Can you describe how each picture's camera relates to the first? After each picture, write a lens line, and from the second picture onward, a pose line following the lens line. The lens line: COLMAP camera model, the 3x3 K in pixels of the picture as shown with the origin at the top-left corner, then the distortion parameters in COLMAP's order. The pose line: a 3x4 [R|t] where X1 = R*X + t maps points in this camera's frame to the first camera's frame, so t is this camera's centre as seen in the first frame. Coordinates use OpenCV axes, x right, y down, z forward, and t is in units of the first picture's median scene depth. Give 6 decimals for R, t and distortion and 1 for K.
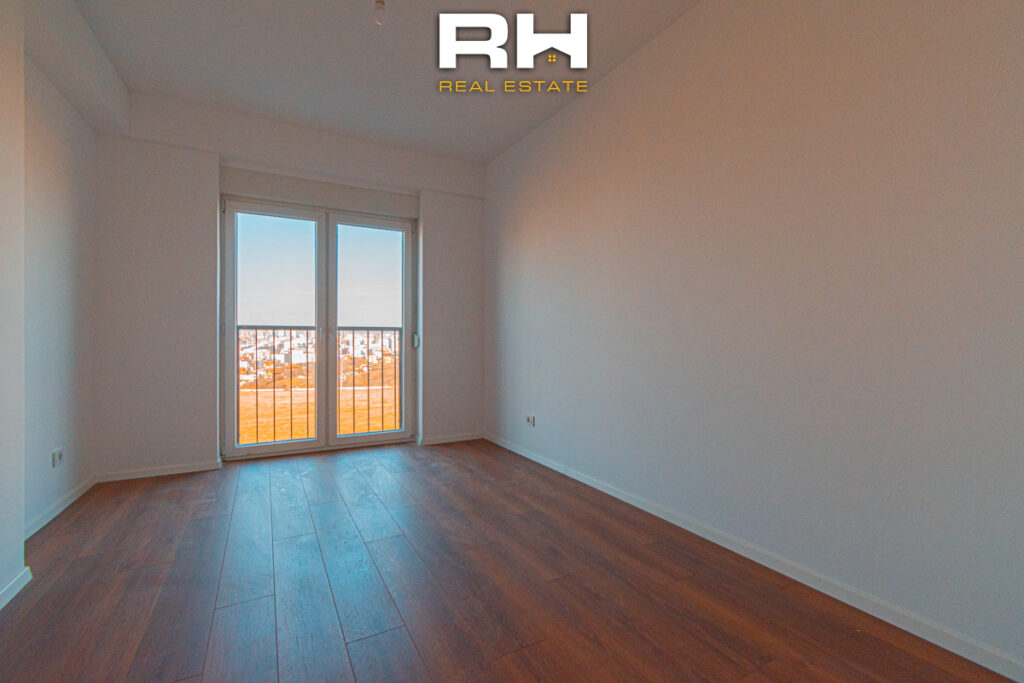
lens RADIAL K [[453.0, 0, 513.4], [0, 453.0, 332.5], [0, 0, 1]] dist [-0.002641, -0.000927]
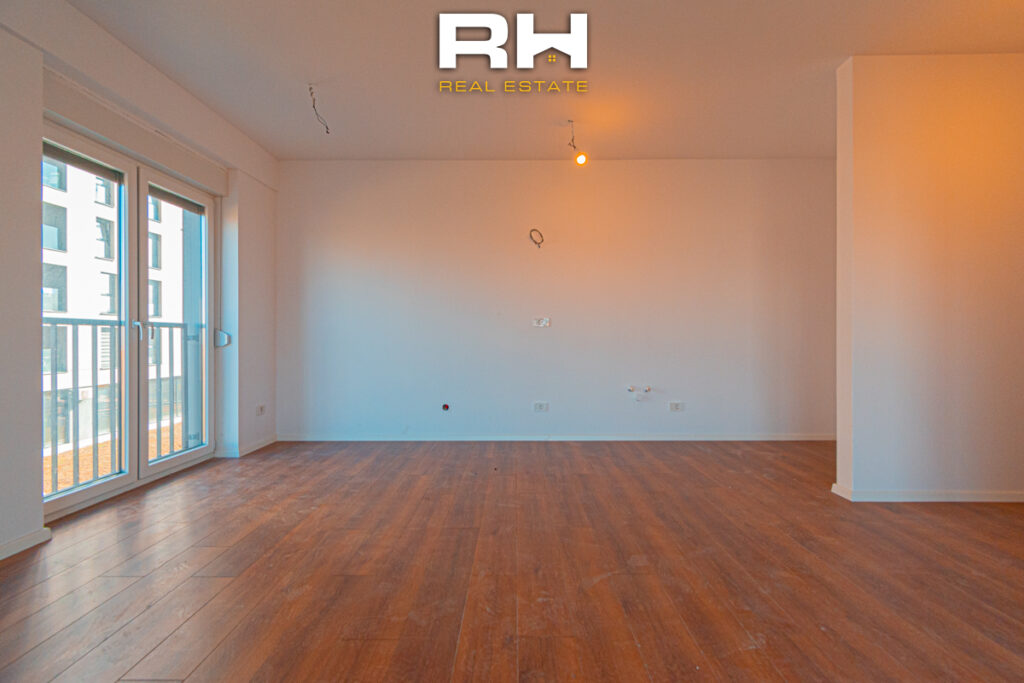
lens RADIAL K [[462.3, 0, 516.7], [0, 462.3, 334.2], [0, 0, 1]] dist [-0.017384, -0.000194]
pose [[0.492138, -0.000073, 0.870517, -0.715893], [-0.009184, 0.999944, 0.005275, -0.001444], [-0.870469, -0.010591, 0.492109, 0.083303]]
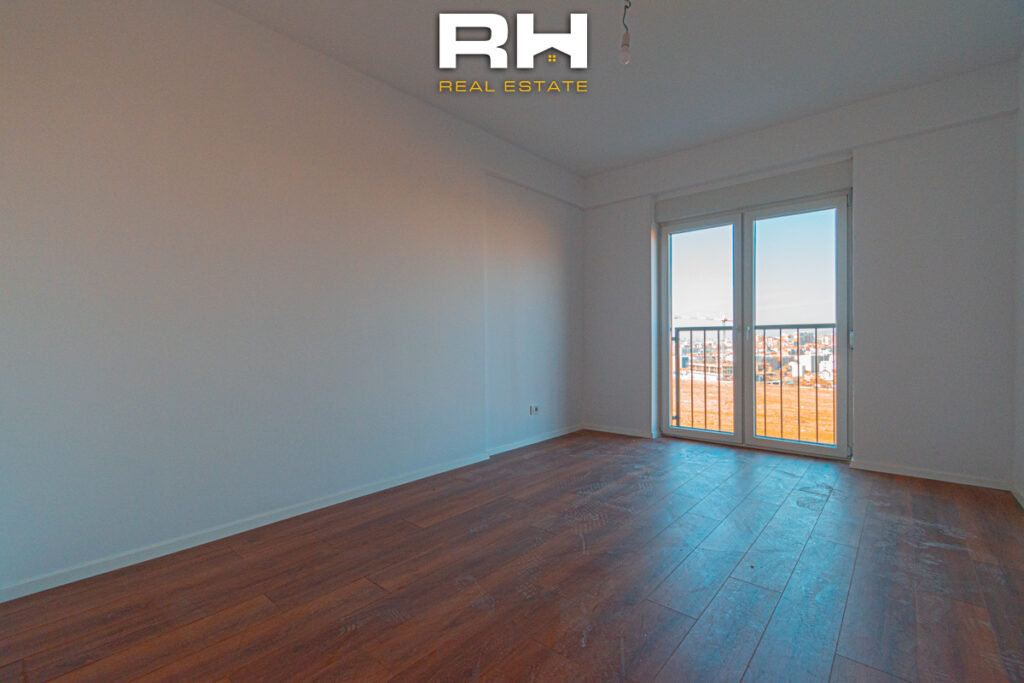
lens RADIAL K [[438.8, 0, 512.0], [0, 438.8, 341.5], [0, 0, 1]] dist [-0.017092, -0.000088]
pose [[0.332234, 0.002427, -0.943194, 0.339000], [0.020859, 0.999733, 0.009920, 0.001651], [0.942966, -0.022970, 0.332095, 0.186852]]
